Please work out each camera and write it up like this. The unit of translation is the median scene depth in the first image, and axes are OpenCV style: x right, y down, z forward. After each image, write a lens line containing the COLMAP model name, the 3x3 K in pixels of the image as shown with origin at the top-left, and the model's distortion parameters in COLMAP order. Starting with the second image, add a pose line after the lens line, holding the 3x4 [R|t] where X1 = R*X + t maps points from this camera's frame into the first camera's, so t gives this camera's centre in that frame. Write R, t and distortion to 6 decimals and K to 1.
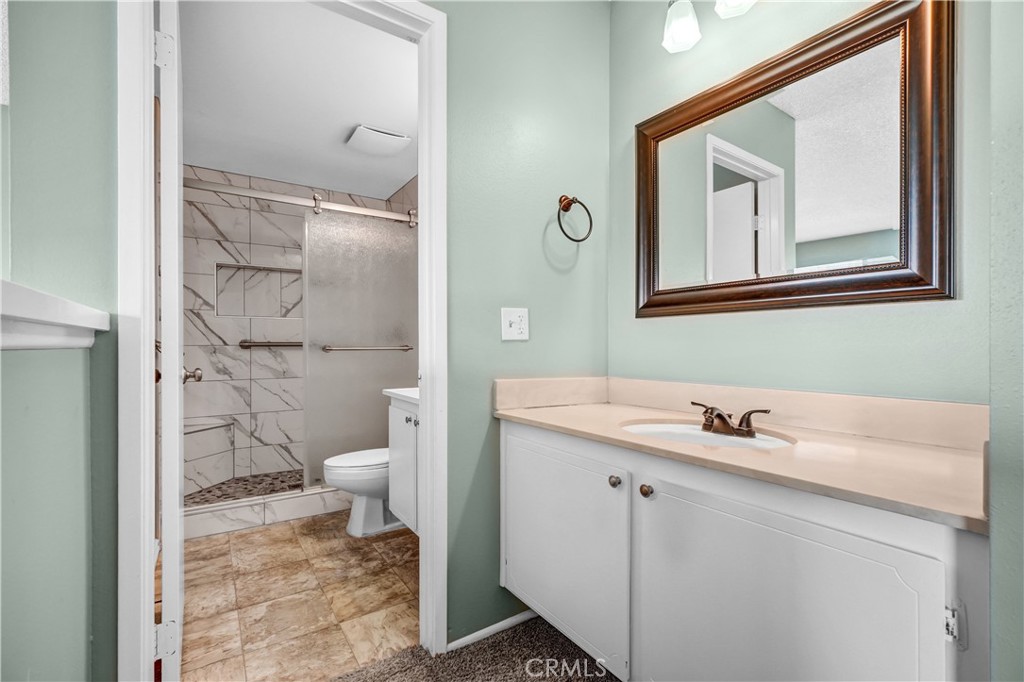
lens RADIAL K [[445.9, 0, 511.0], [0, 445.9, 343.7], [0, 0, 1]] dist [-0.009858, 0.005093]
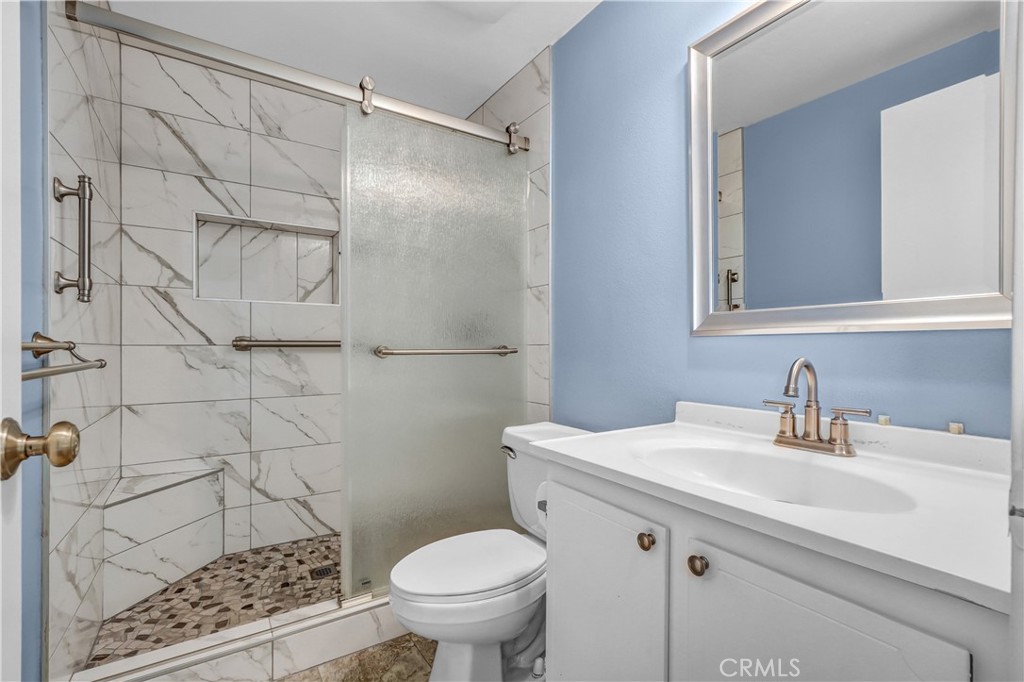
lens RADIAL K [[445.9, 0, 511.5], [0, 445.9, 344.1], [0, 0, 1]] dist [-0.009858, 0.005093]
pose [[0.999956, 0.003417, -0.008743, -0.212570], [-0.003407, 0.999994, 0.001136, 0.000137], [0.008747, -0.001106, 0.999961, 0.377712]]
